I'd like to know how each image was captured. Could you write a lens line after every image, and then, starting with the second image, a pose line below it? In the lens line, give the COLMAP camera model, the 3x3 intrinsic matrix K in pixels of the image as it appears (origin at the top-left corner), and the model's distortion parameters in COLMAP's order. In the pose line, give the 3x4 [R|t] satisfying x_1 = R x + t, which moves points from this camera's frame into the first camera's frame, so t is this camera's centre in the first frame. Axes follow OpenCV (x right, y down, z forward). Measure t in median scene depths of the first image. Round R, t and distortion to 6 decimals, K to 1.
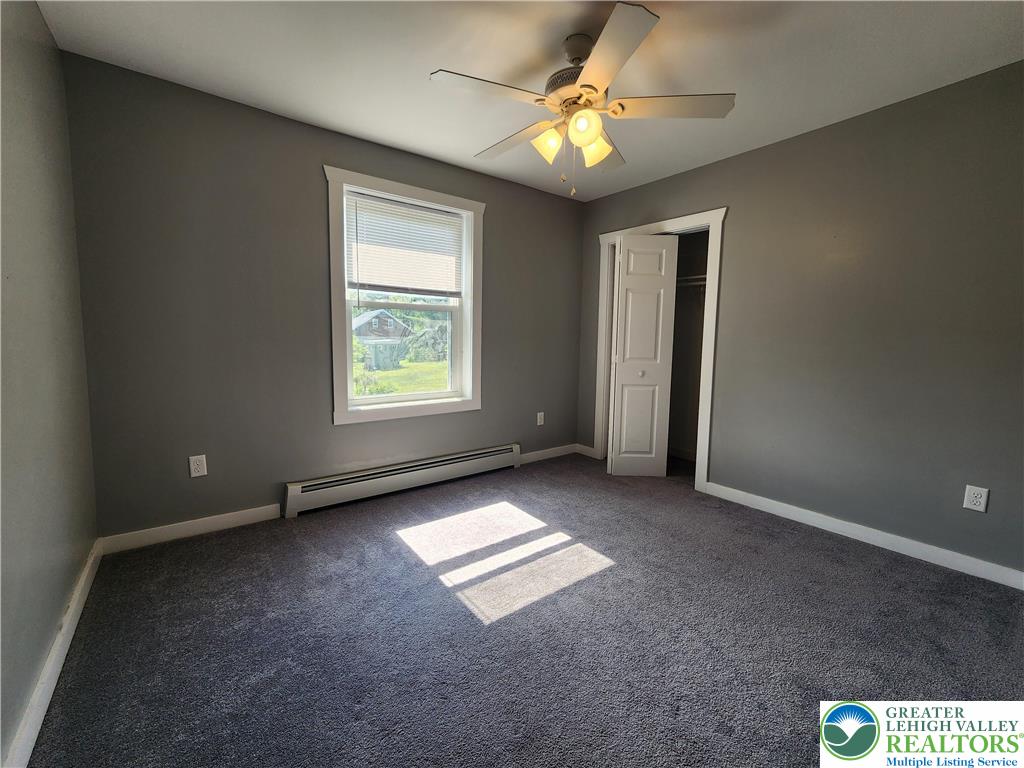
lens RADIAL K [[427.1, 0, 514.4], [0, 427.1, 376.5], [0, 0, 1]] dist [-0.000196, 0.000113]
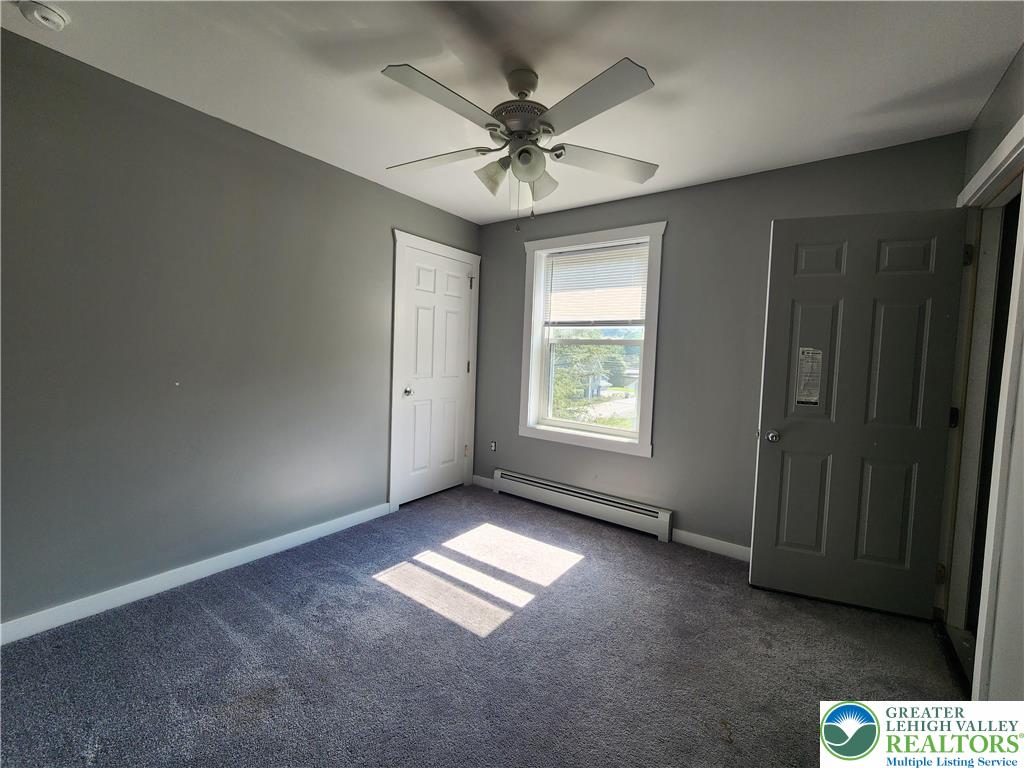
lens RADIAL K [[427.1, 0, 514.4], [0, 427.1, 376.5], [0, 0, 1]] dist [-0.000196, 0.000113]
pose [[0.299380, 0.043234, -0.953154, 0.828513], [-0.120569, 0.992679, 0.007157, -0.075449], [0.946485, 0.112779, 0.302401, 0.589846]]
